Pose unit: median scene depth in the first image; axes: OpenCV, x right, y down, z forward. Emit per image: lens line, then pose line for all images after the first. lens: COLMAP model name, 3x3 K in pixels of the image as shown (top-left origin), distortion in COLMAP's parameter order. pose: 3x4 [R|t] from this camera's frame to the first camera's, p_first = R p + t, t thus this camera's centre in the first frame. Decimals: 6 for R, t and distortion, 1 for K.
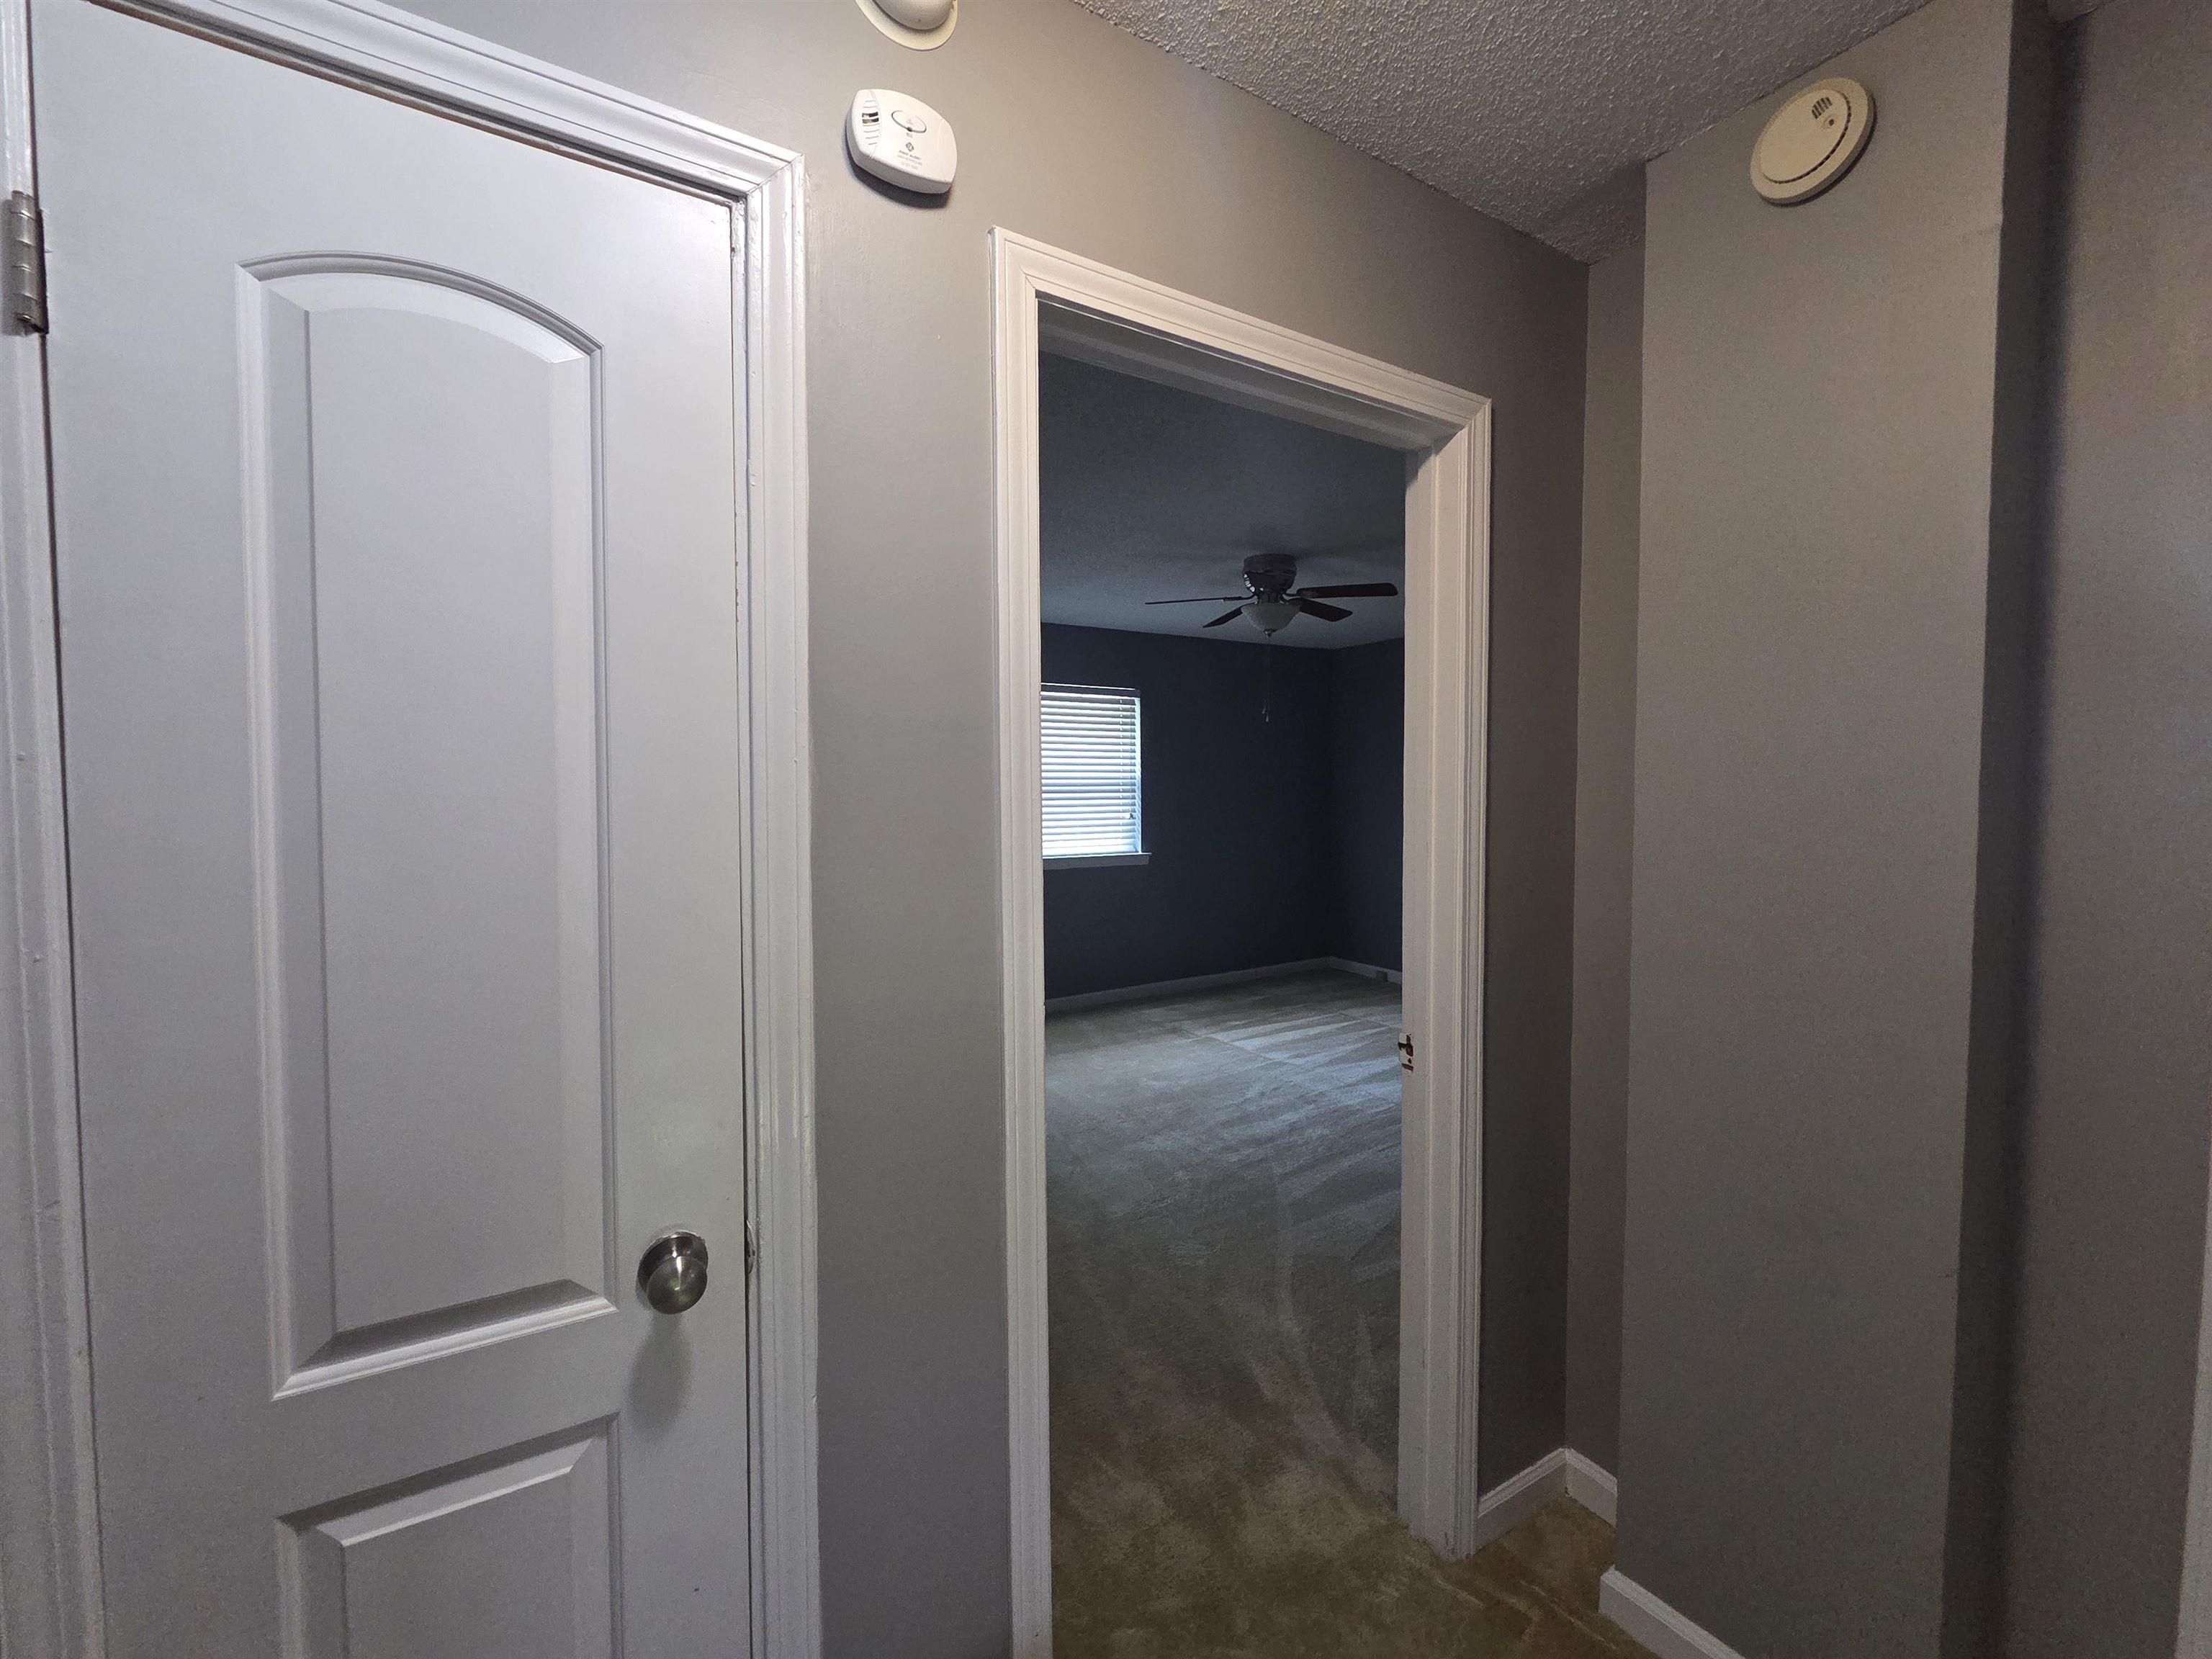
lens RADIAL K [[909.1, 0, 1119.8], [0, 909.1, 825.2], [0, 0, 1]] dist [0.003607, -0.001609]
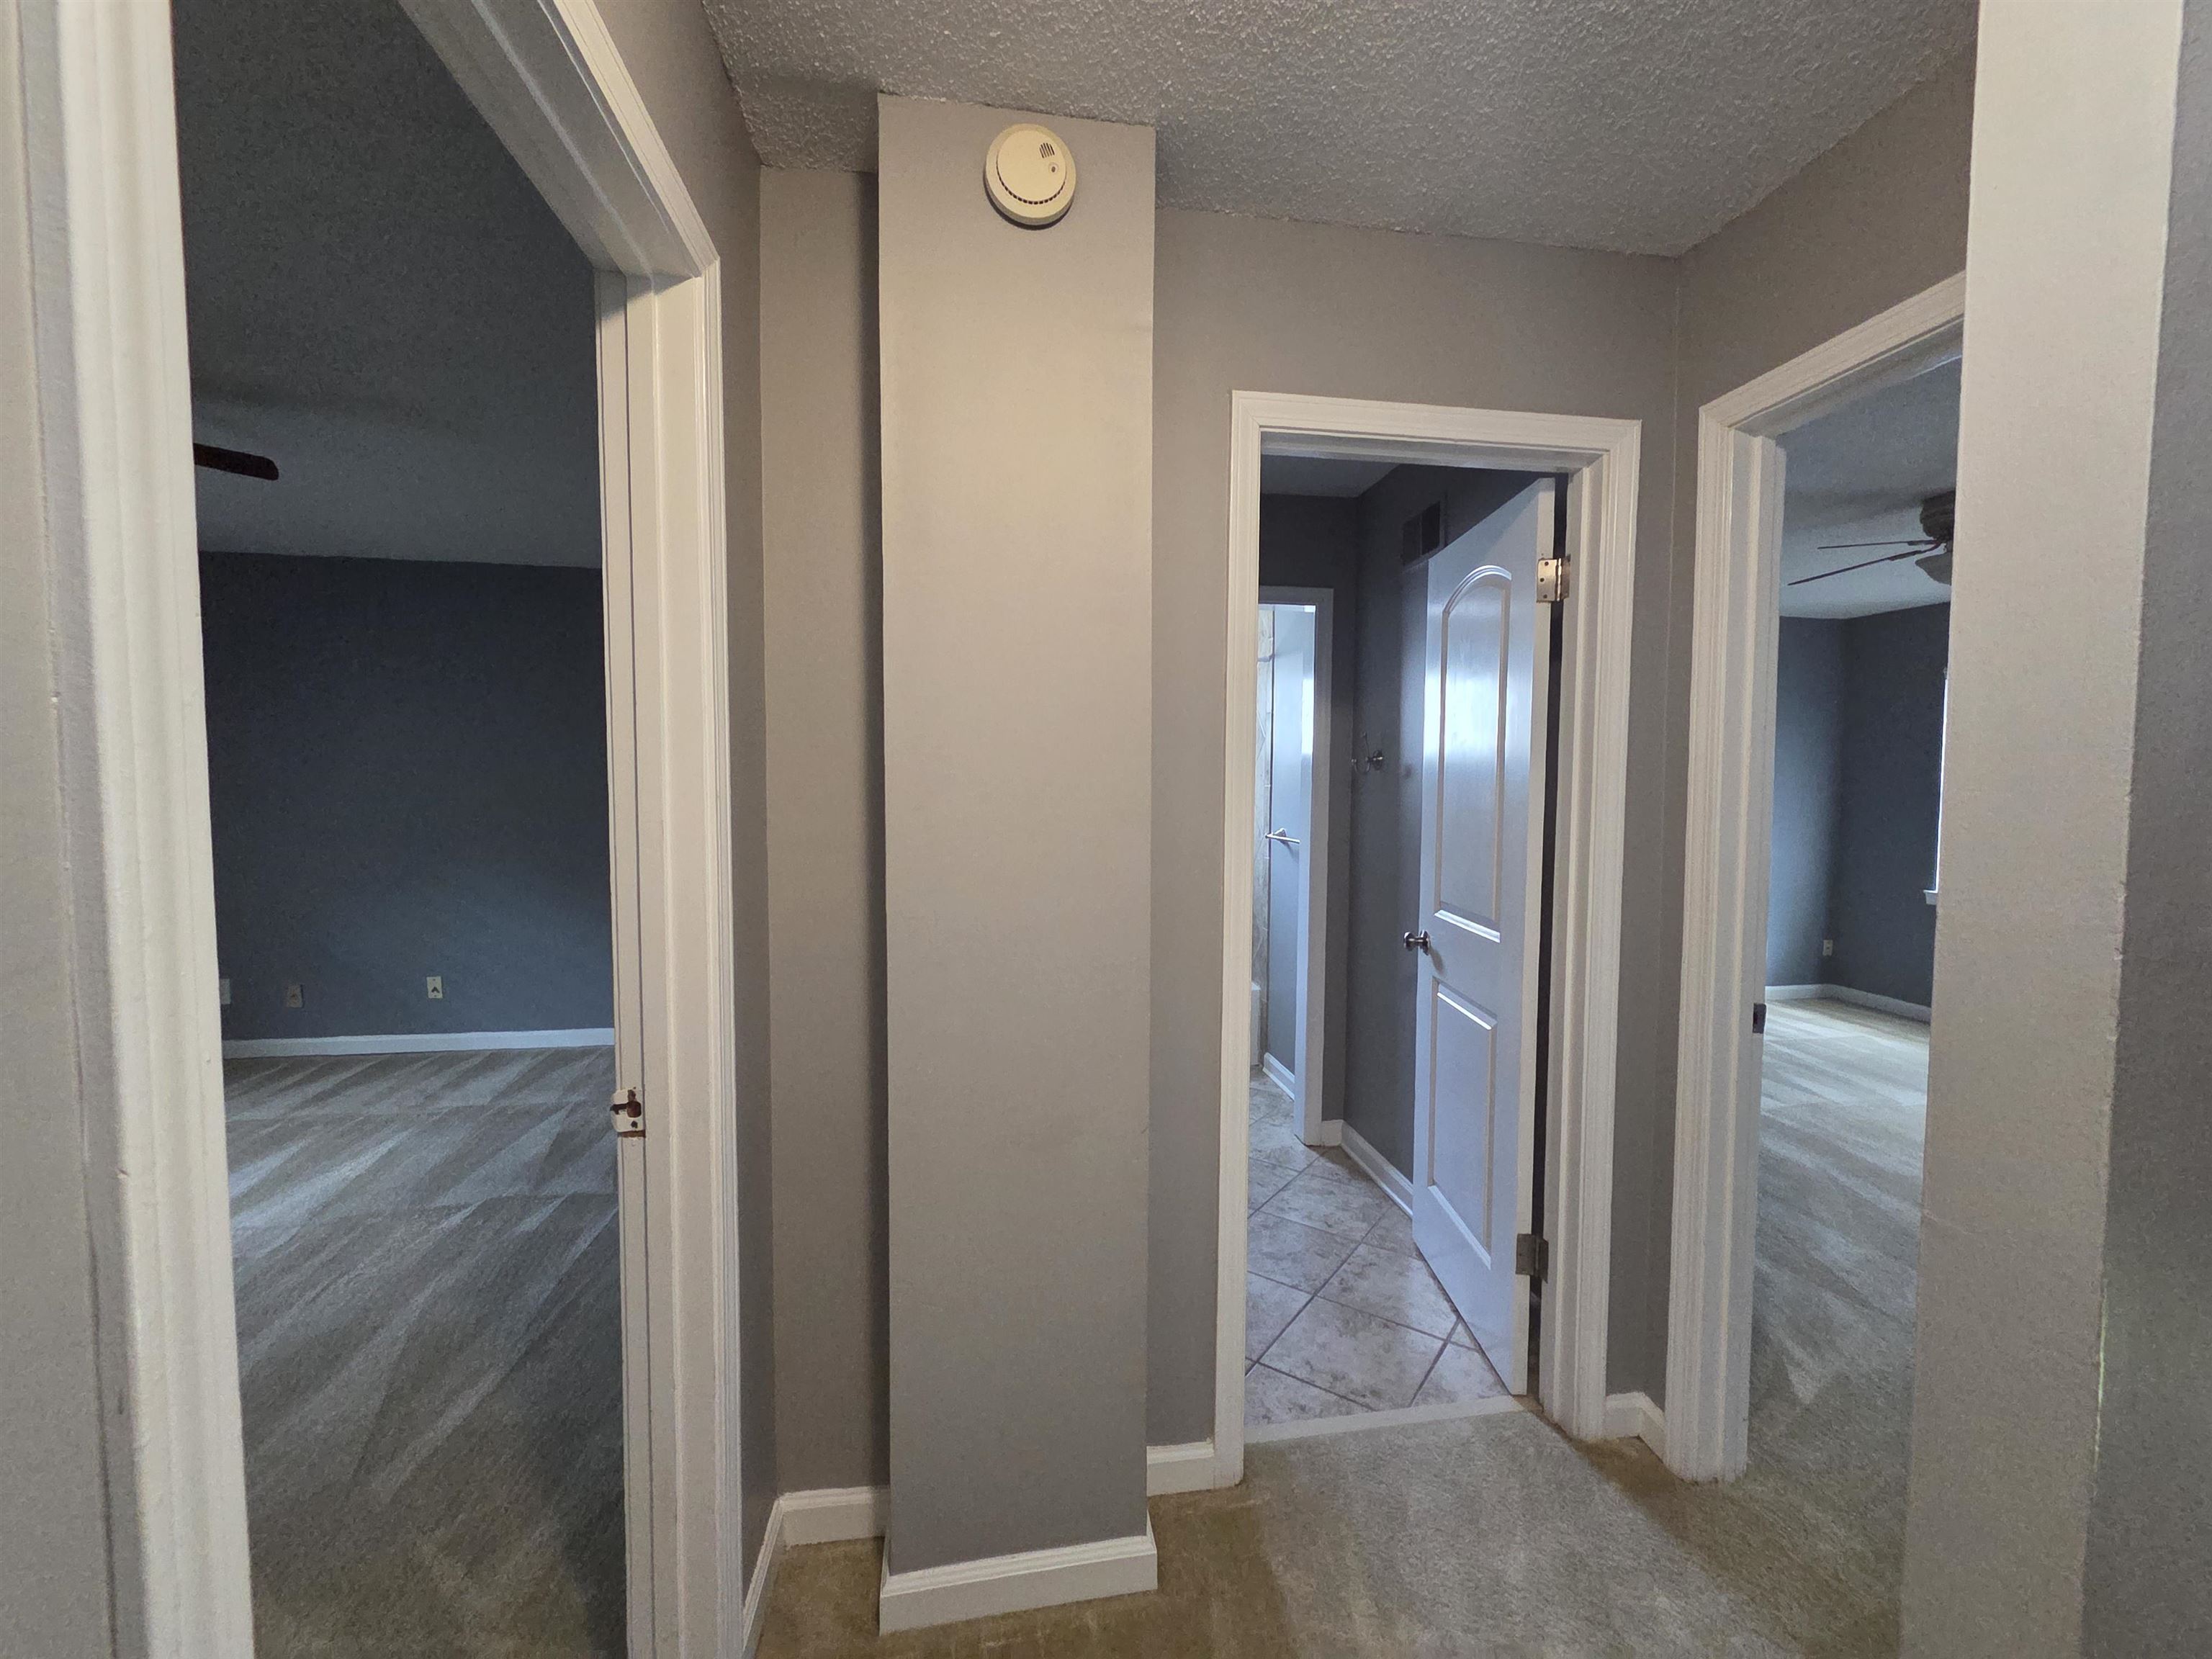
lens RADIAL K [[909.1, 0, 1135.9], [0, 909.1, 829.9], [0, 0, 1]] dist [0.003607, -0.001609]
pose [[0.380072, -0.038219, 0.924167, -0.074579], [0.031481, 0.999102, 0.028371, 0.006484], [-0.924421, 0.018310, 0.380934, 0.137544]]
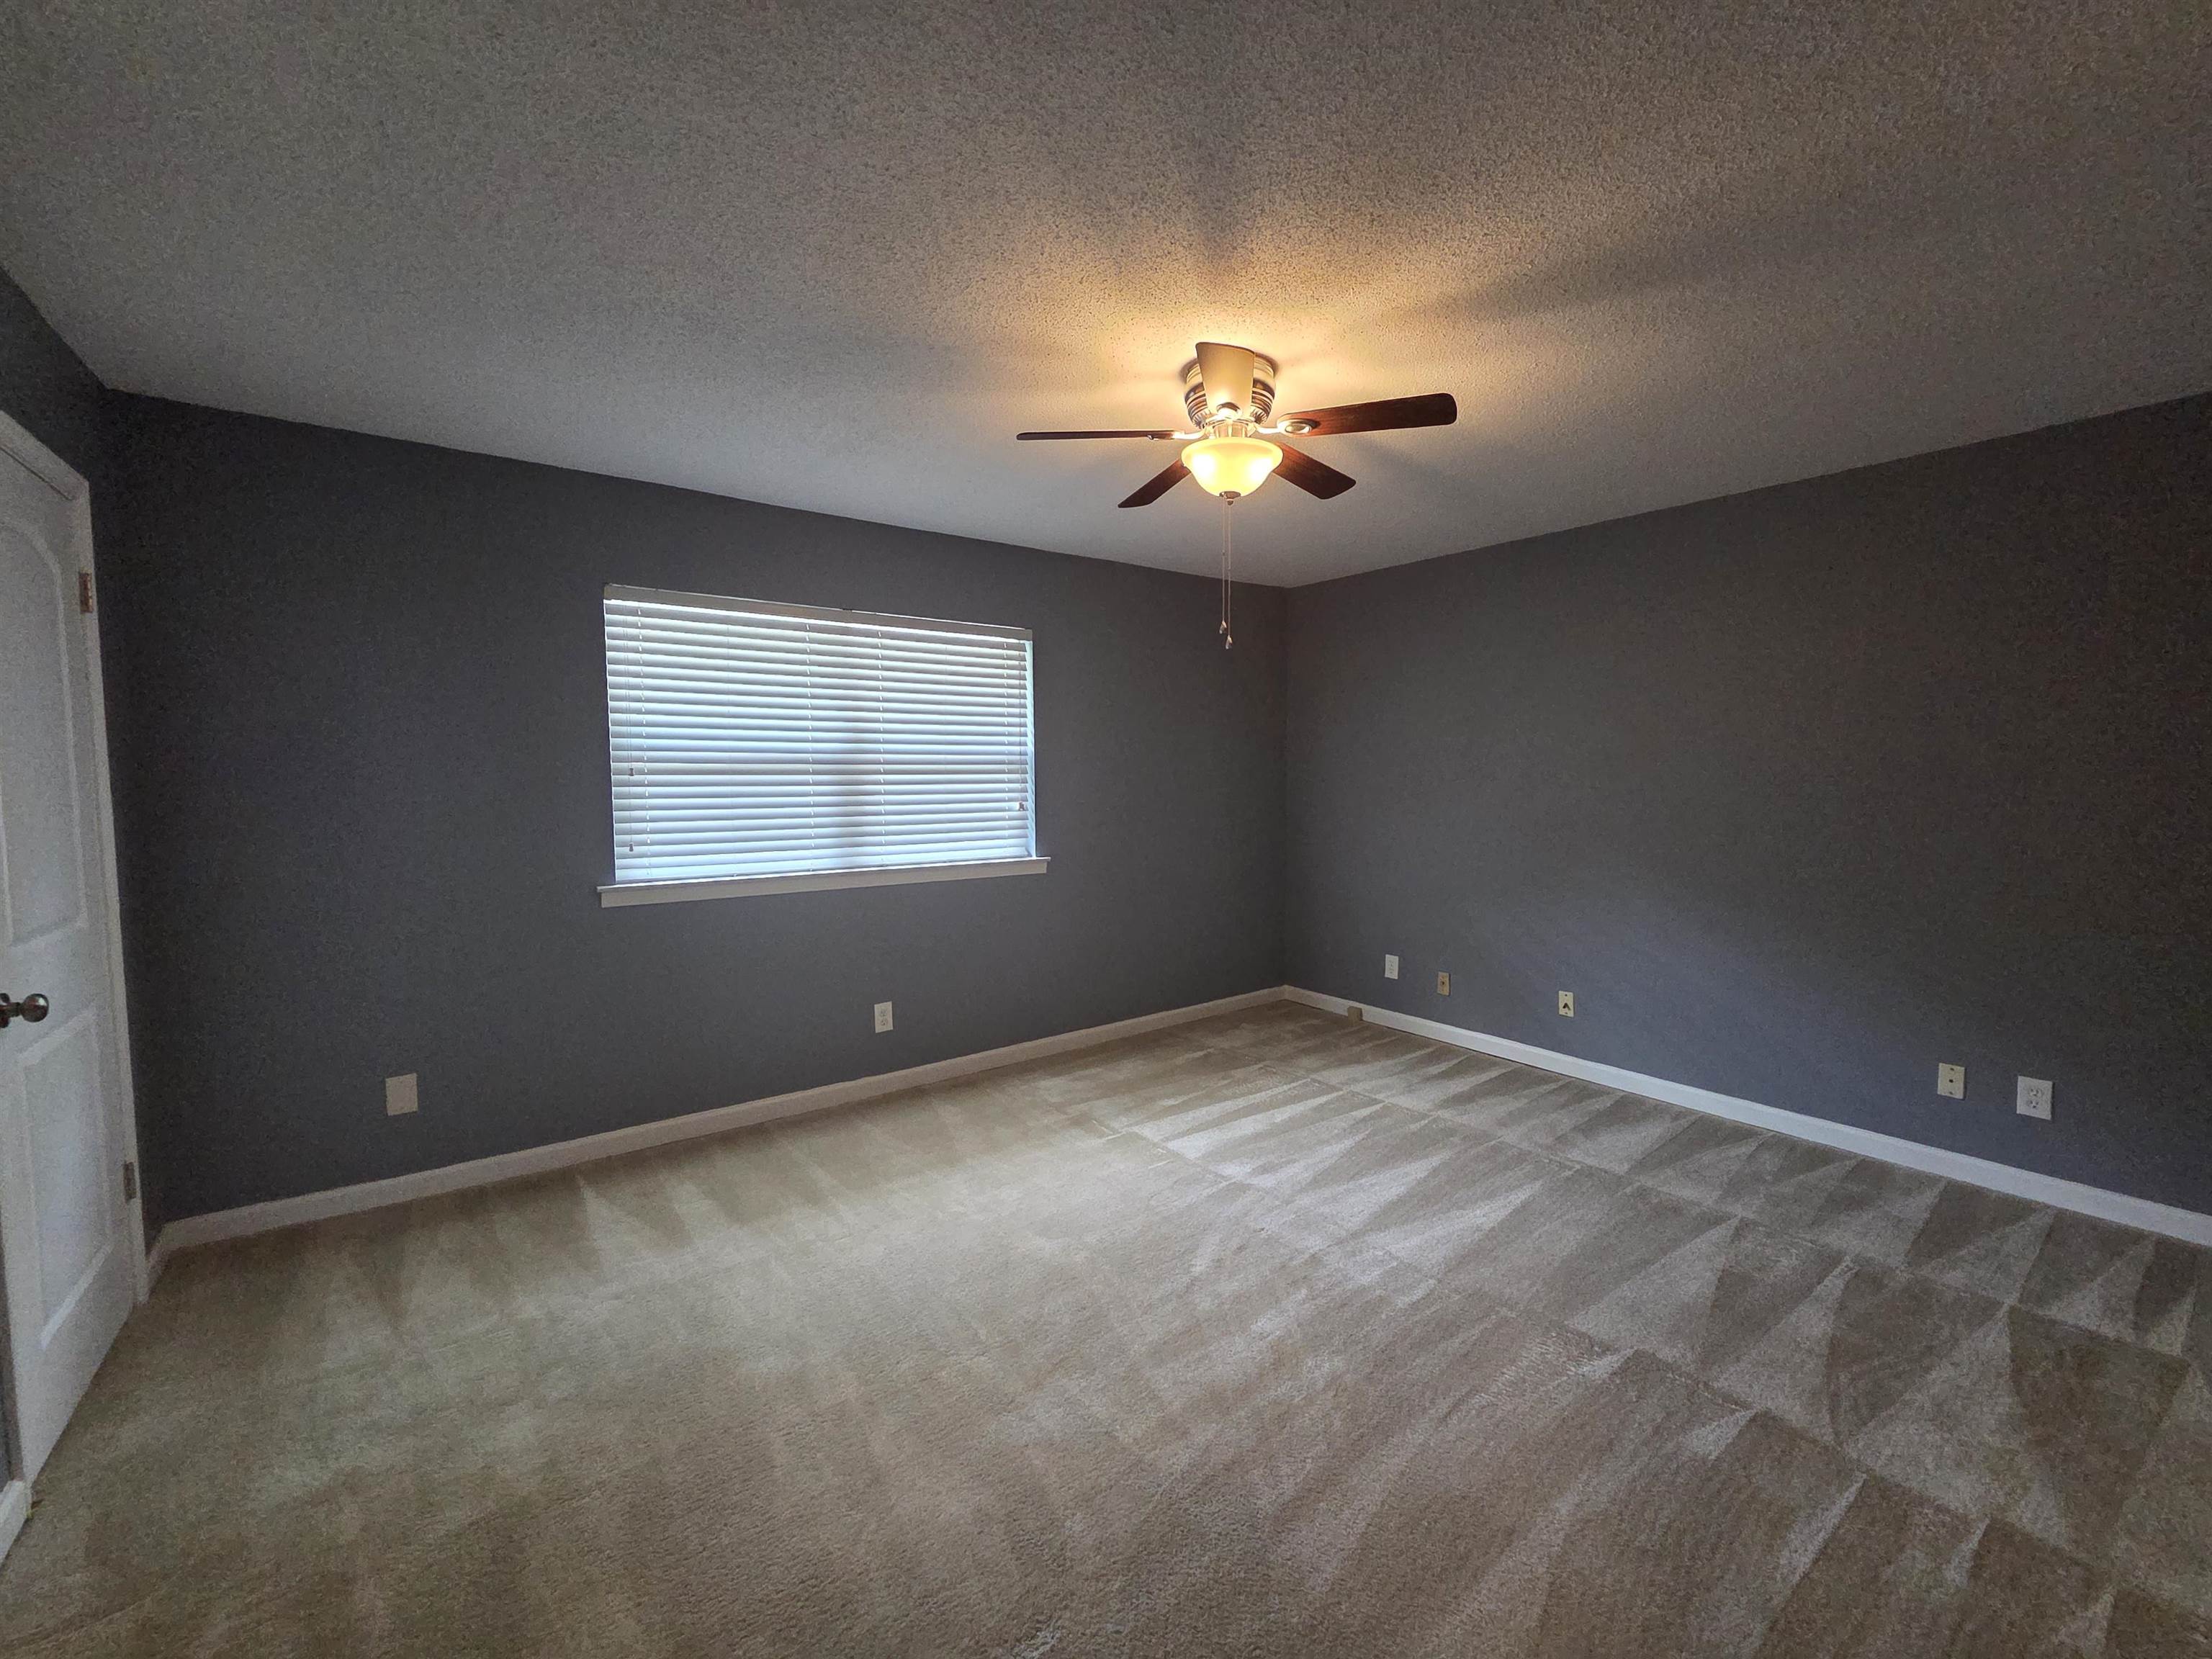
lens RADIAL K [[909.1, 0, 1108.7], [0, 909.1, 816.6], [0, 0, 1]] dist [0.003607, -0.001609]
pose [[0.997148, -0.005699, 0.075255, 0.036852], [0.005366, 0.999975, 0.004626, -0.006783], [-0.075280, -0.004209, 0.997154, 0.378048]]
